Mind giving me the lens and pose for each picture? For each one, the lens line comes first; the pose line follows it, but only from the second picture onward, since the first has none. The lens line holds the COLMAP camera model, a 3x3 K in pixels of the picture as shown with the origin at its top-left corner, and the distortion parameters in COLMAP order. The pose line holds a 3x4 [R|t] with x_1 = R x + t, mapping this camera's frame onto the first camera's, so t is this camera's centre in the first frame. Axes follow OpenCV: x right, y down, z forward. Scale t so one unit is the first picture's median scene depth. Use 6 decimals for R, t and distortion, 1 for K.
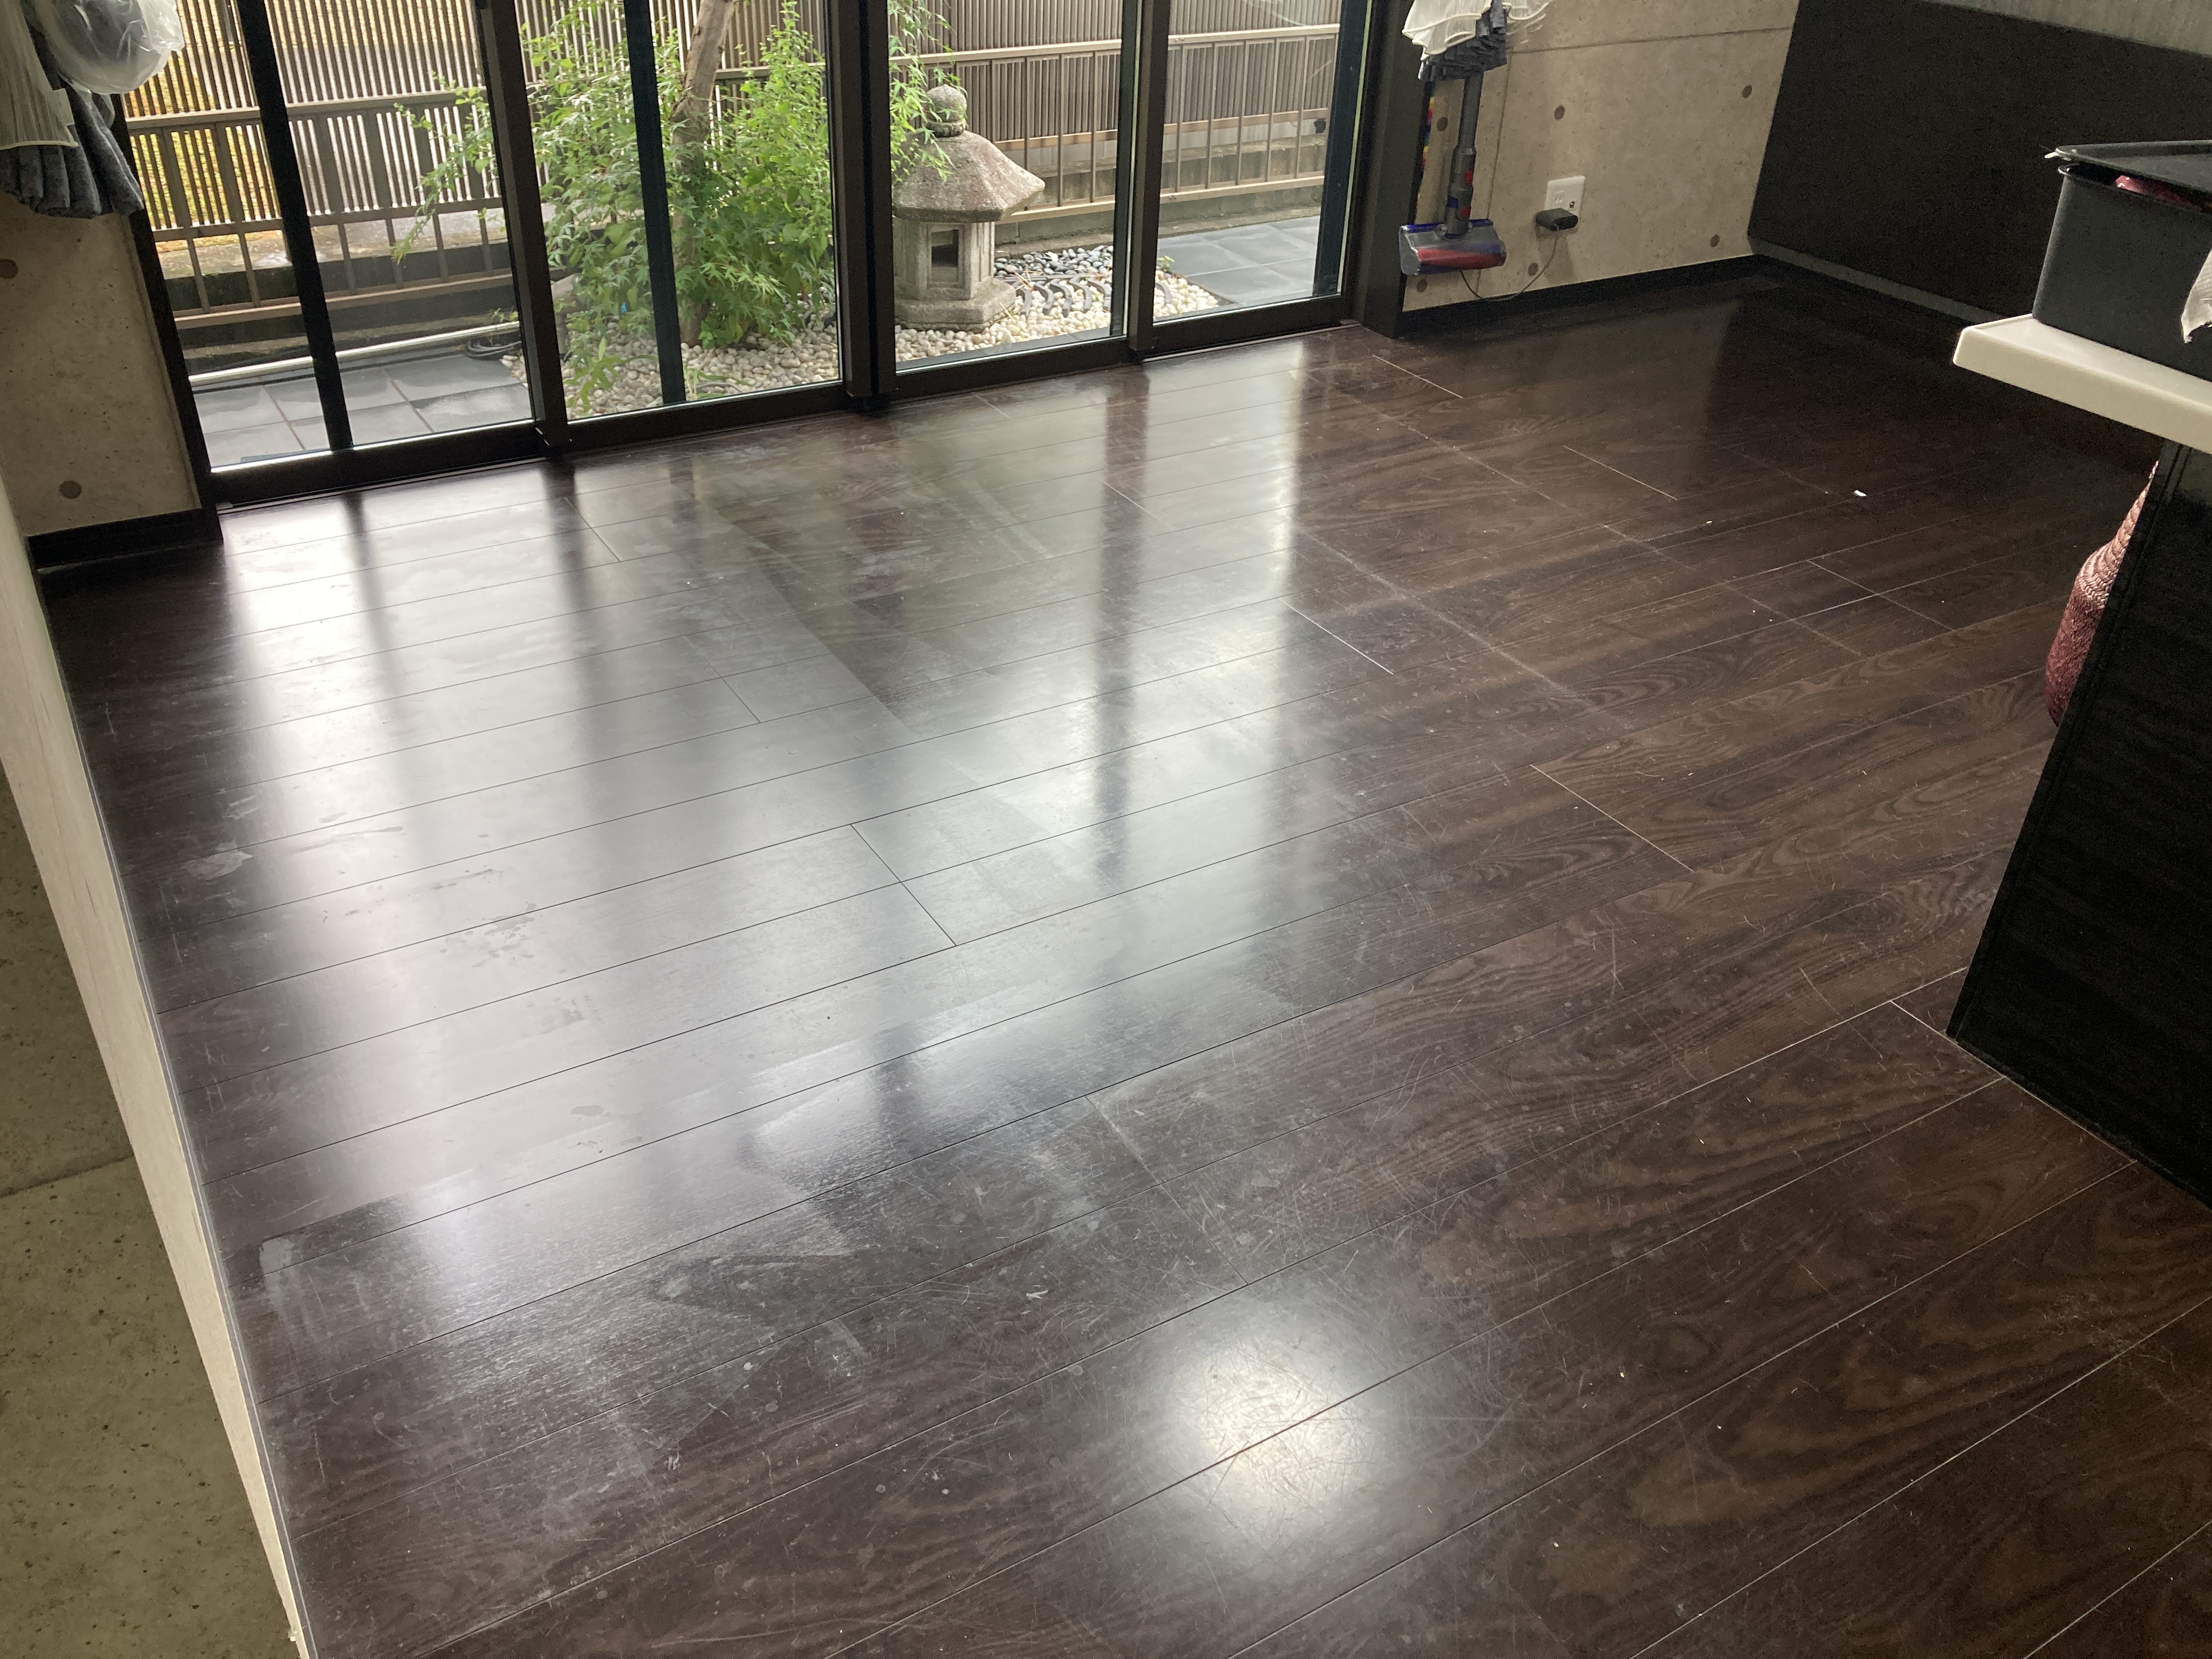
lens RADIAL K [[1801.4, 0, 1064.8], [0, 1801.4, 863.6], [0, 0, 1]] dist [0.034488, -0.044080]
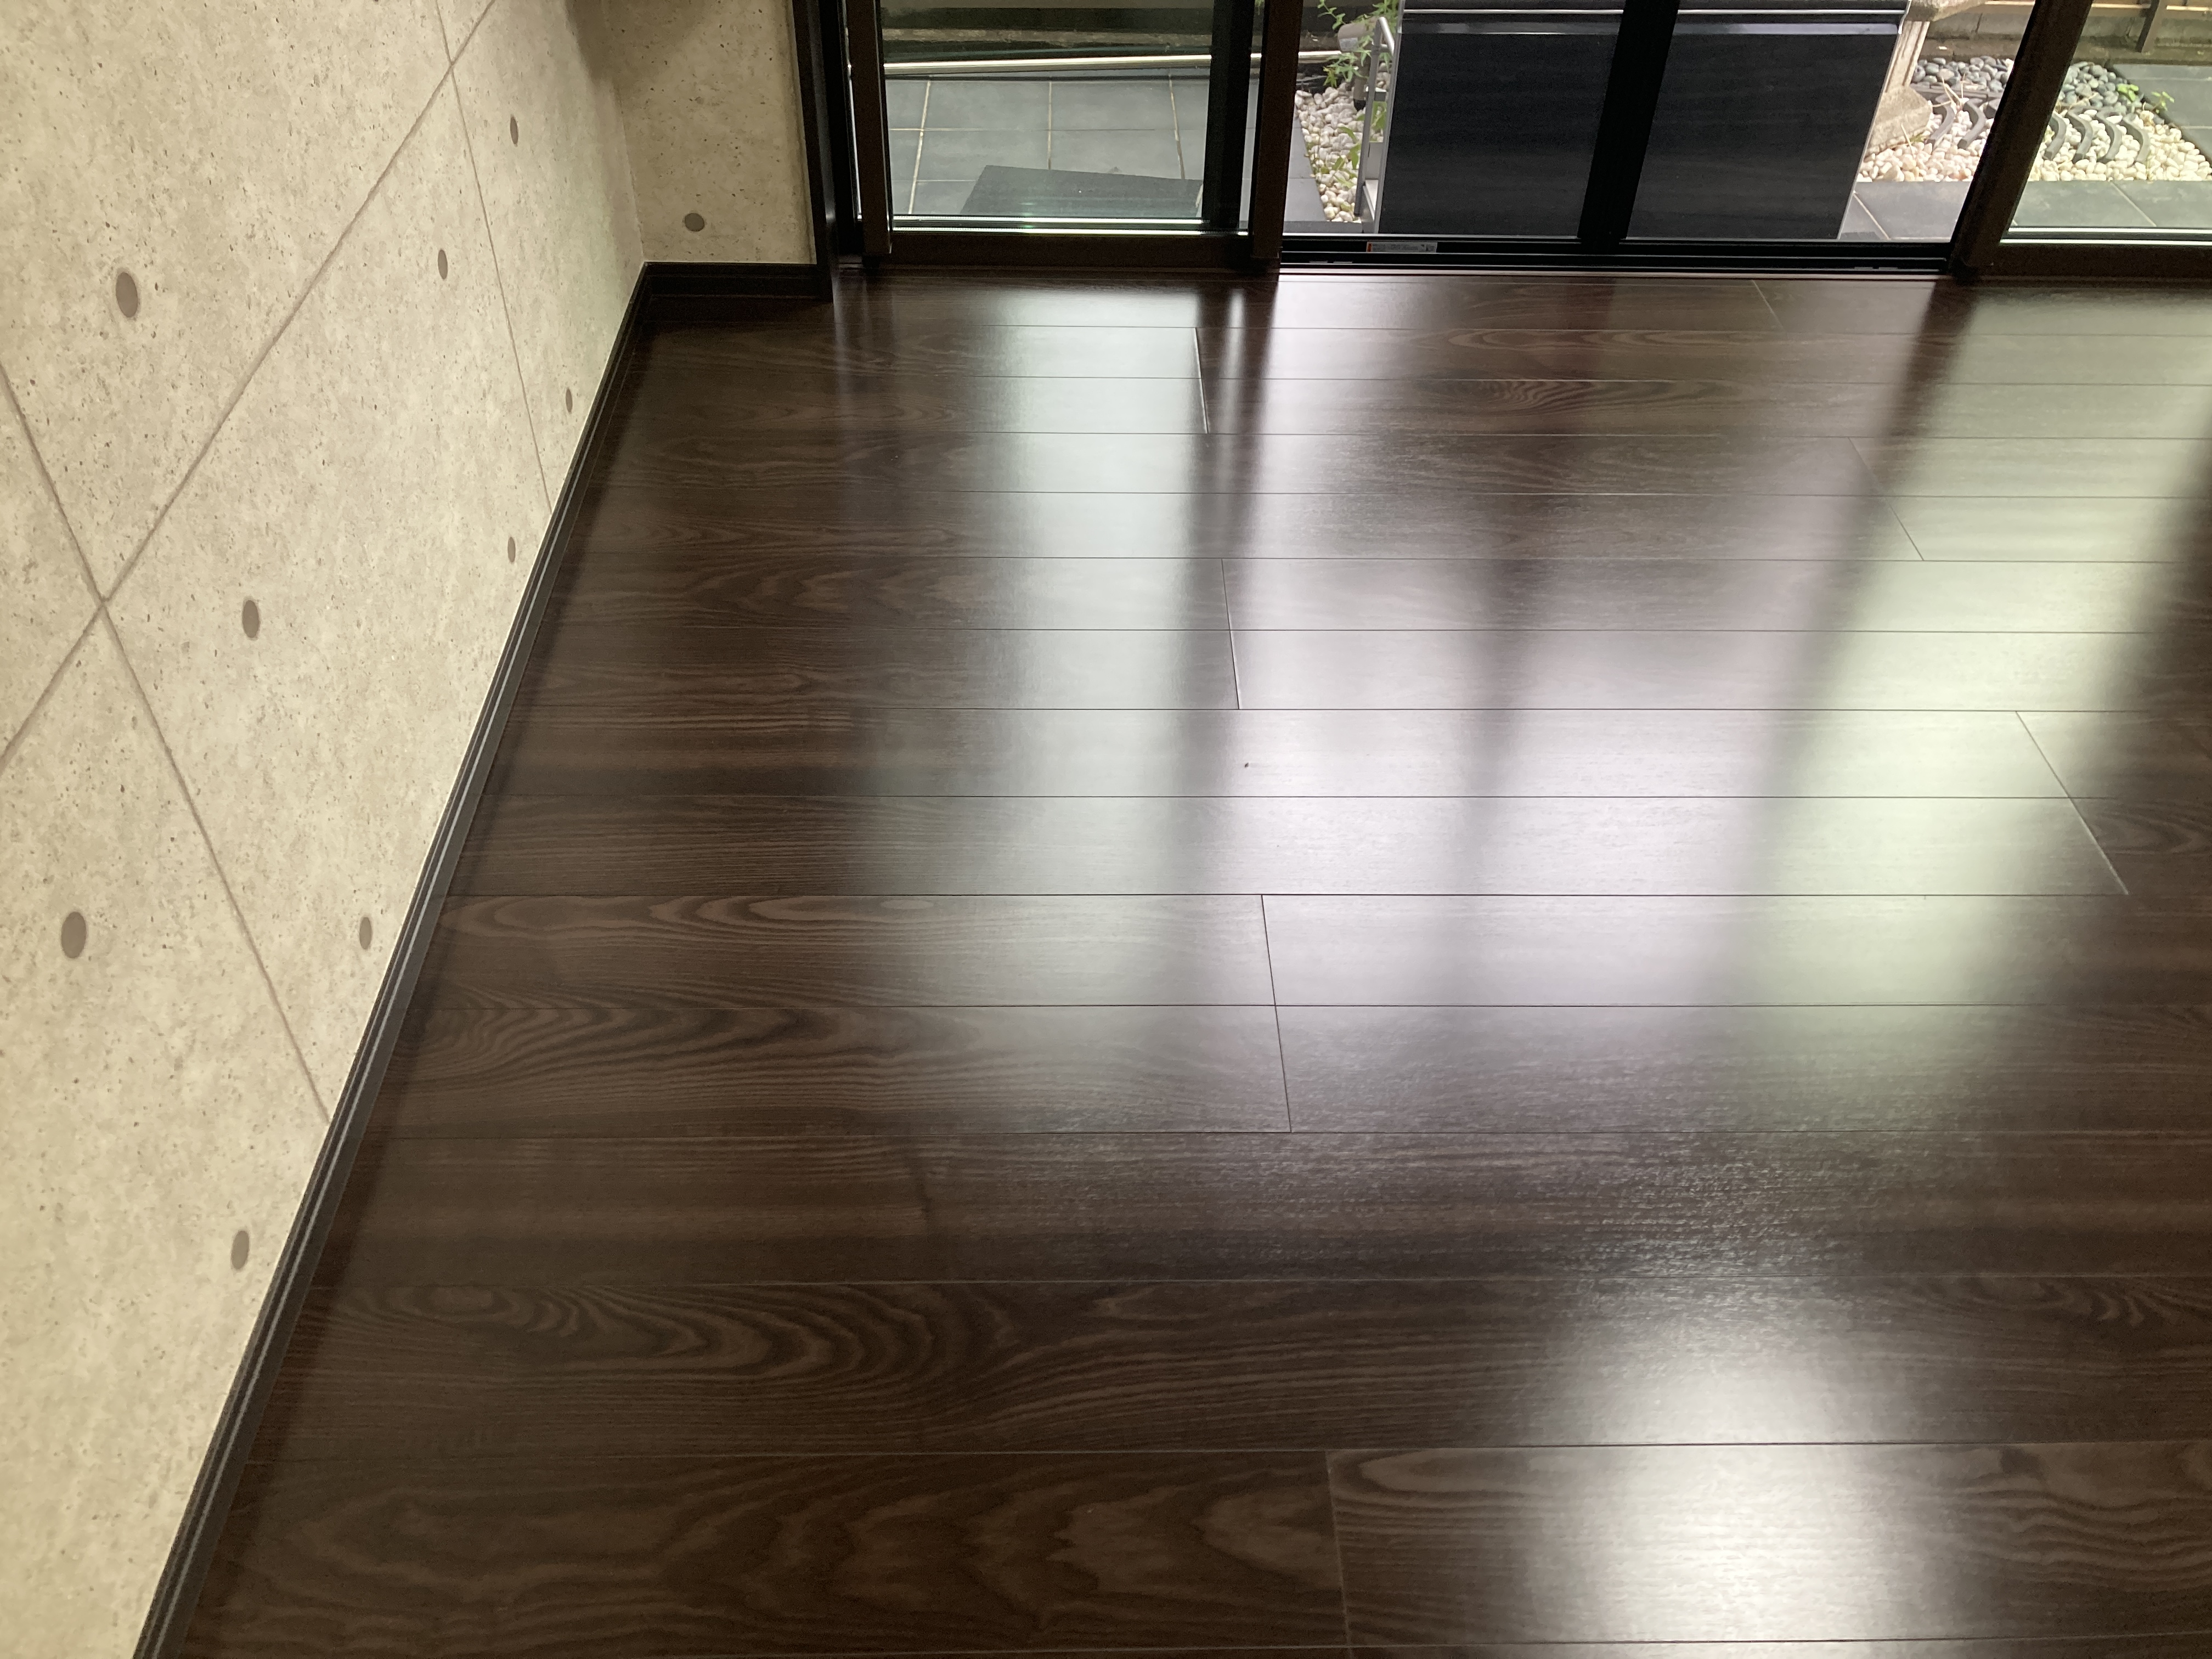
lens RADIAL K [[1801.4, 0, 1107.1], [0, 1801.4, 806.2], [0, 0, 1]] dist [0.034488, -0.044080]
pose [[0.874278, 0.322670, -0.362659, 0.054561], [-0.268558, 0.943861, 0.192360, -0.110951], [0.404369, -0.070781, 0.911853, 0.146349]]
